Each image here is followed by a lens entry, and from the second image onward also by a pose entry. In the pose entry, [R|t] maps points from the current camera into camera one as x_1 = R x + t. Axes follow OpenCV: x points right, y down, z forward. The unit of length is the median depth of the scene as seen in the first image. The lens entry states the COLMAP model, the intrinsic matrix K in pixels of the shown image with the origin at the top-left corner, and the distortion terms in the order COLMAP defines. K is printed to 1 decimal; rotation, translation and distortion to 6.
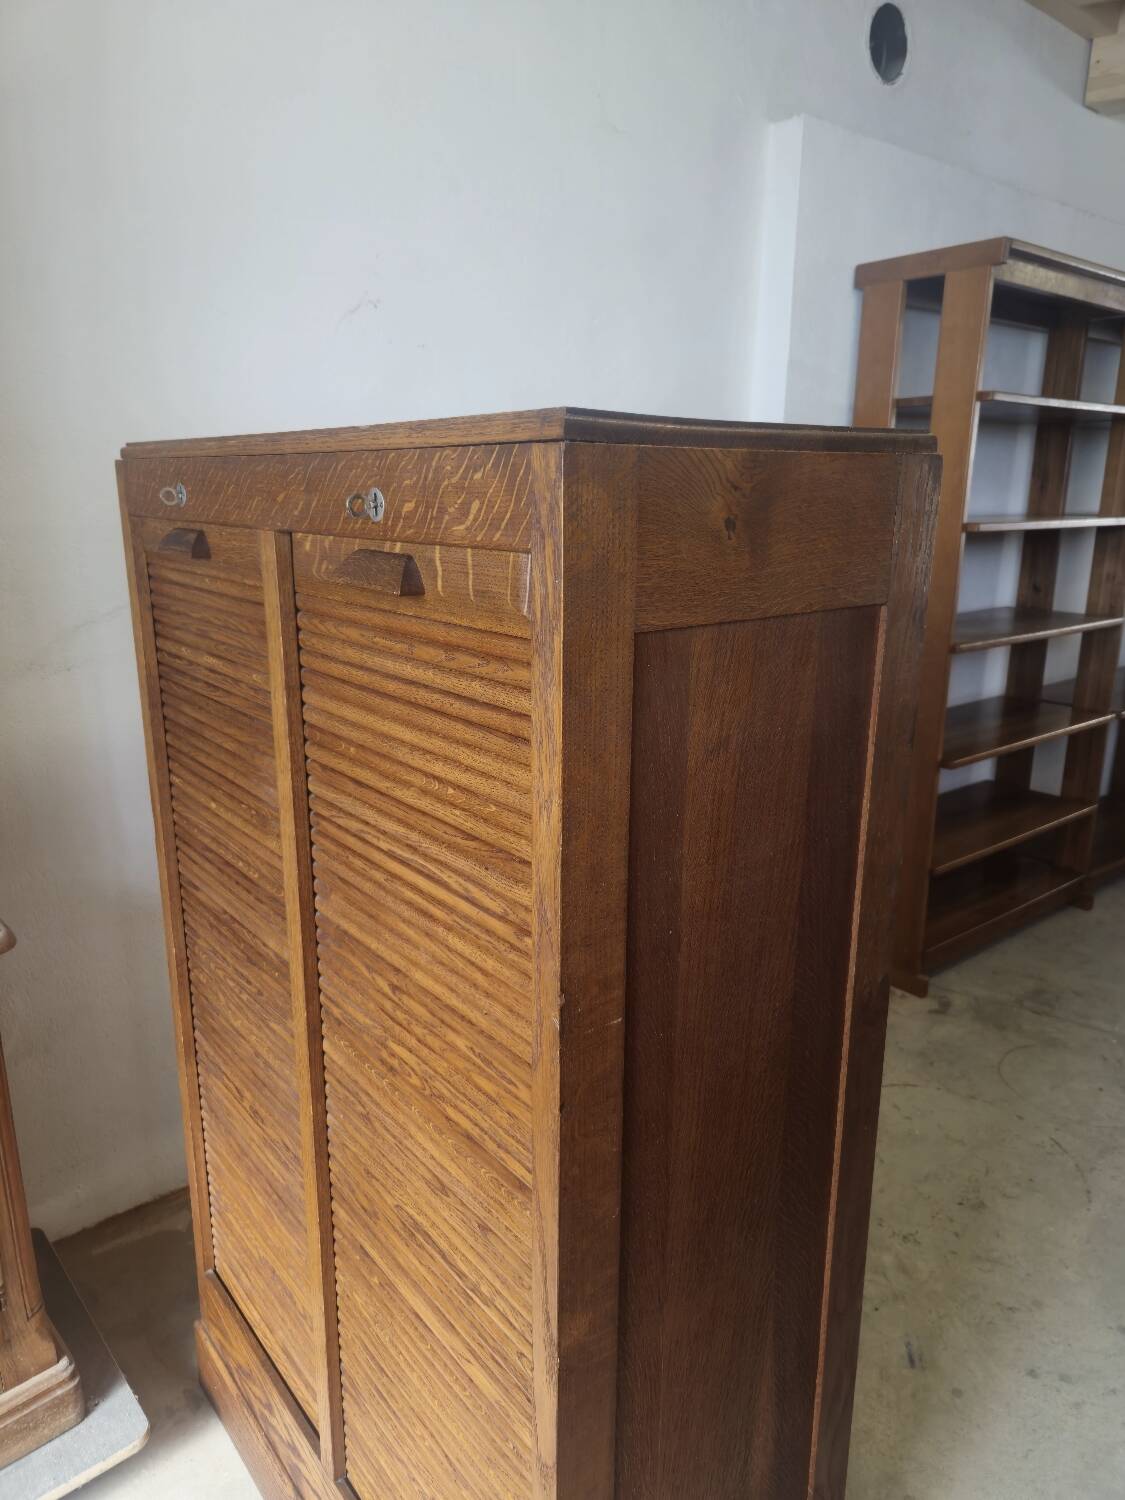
lens RADIAL K [[1025.7, 0, 562.5], [0, 1025.7, 750.0], [0, 0, 1]] dist [0.037492, -0.038882]
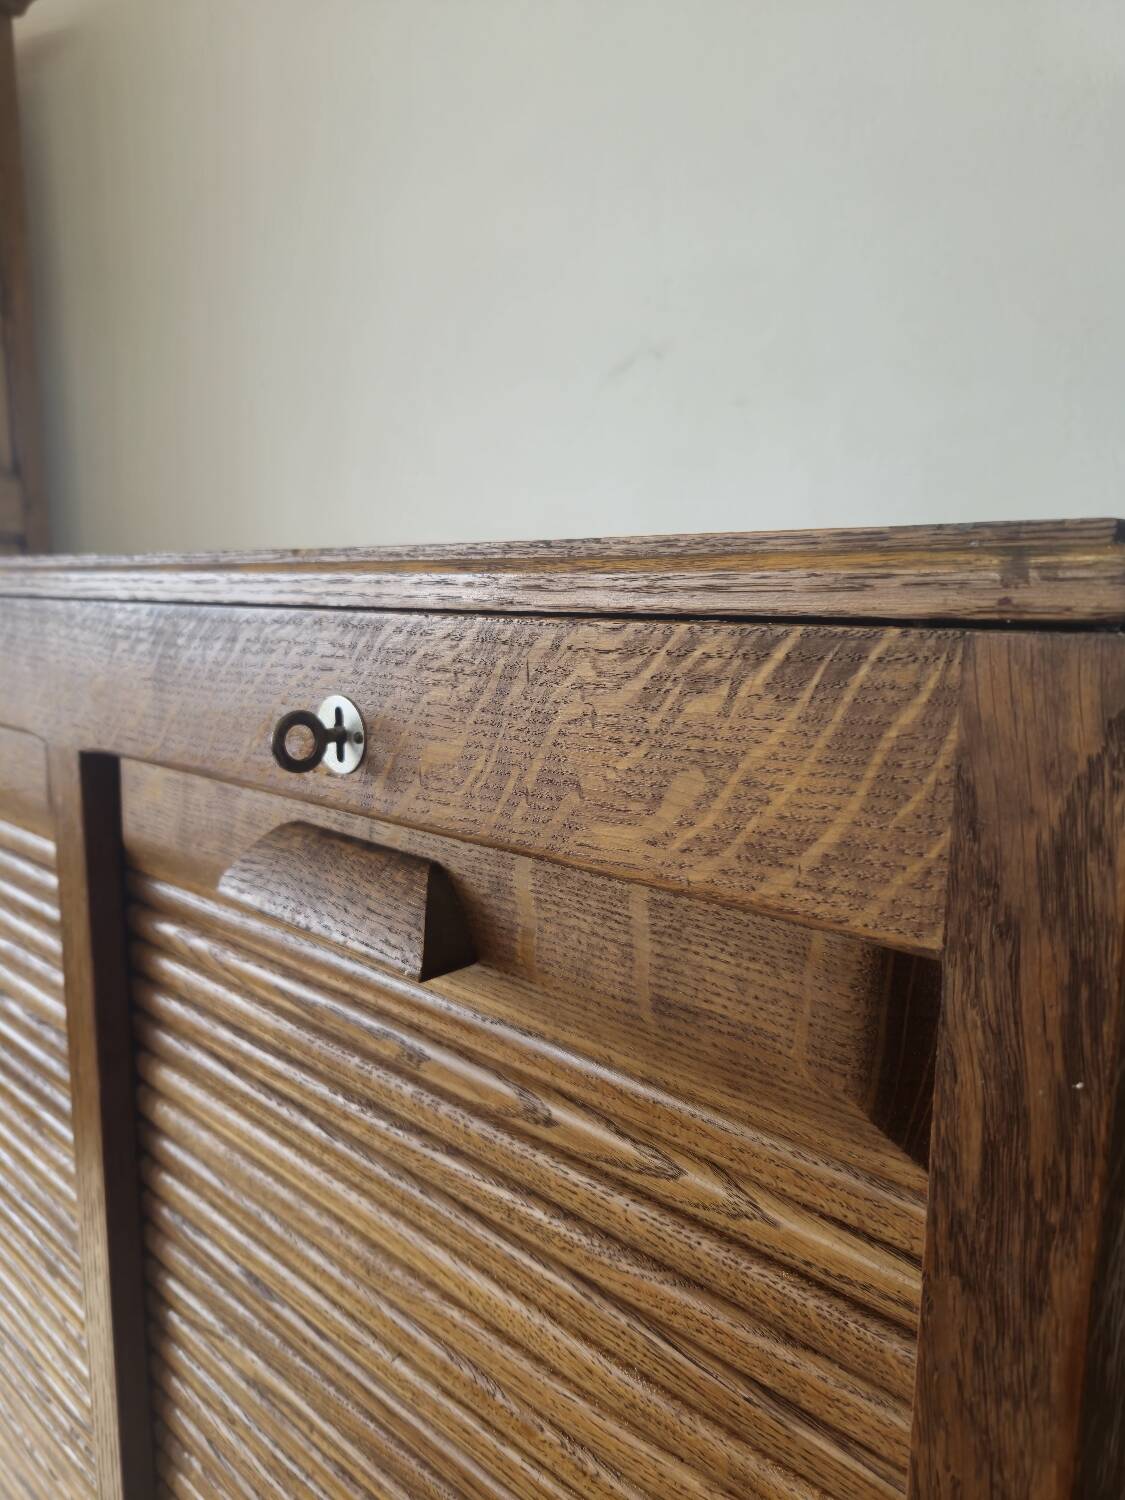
lens RADIAL K [[1025.7, 0, 562.5], [0, 1025.7, 750.0], [0, 0, 1]] dist [0.037492, -0.038882]
pose [[0.987082, -0.017556, 0.159252, -0.158082], [0.032939, 0.994982, -0.094478, -0.189614], [-0.156794, 0.098504, 0.982707, 0.575726]]
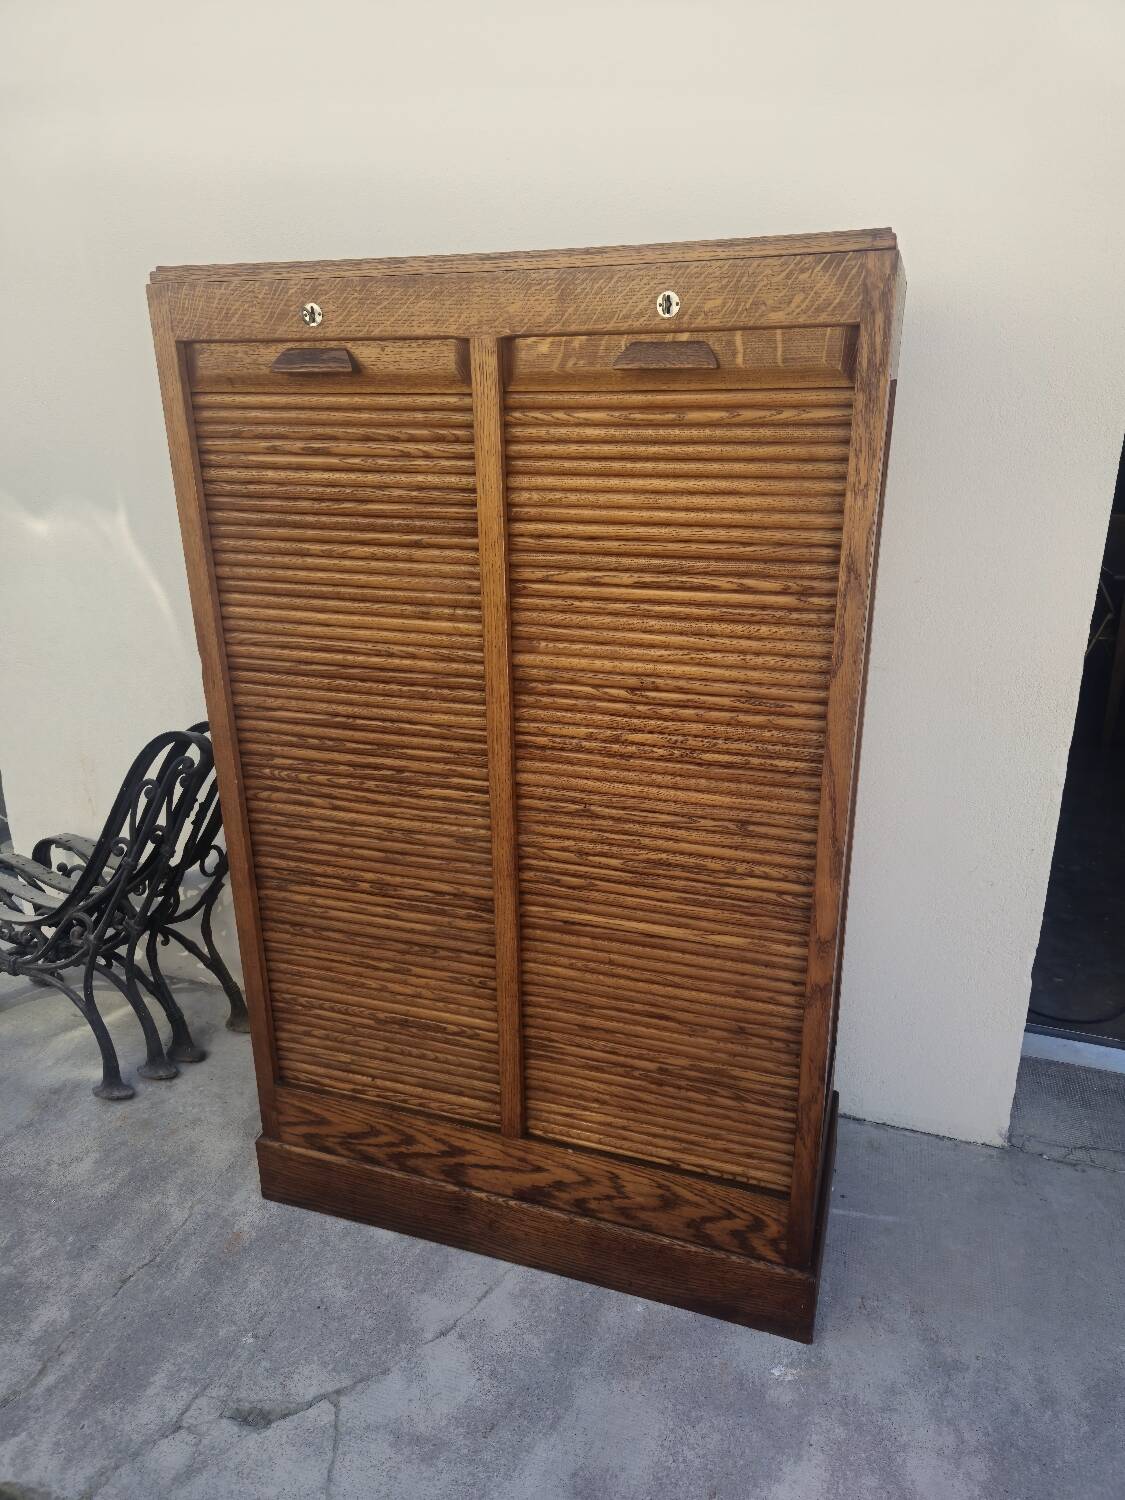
lens RADIAL K [[1022.8, 0, 571.1], [0, 1022.8, 751.6], [0, 0, 1]] dist [0.065638, -0.051722]
pose [[0.836207, -0.200054, 0.510623, -1.110408], [0.153997, 0.979285, 0.131478, 0.143754], [-0.526348, -0.031309, 0.849693, -0.122165]]
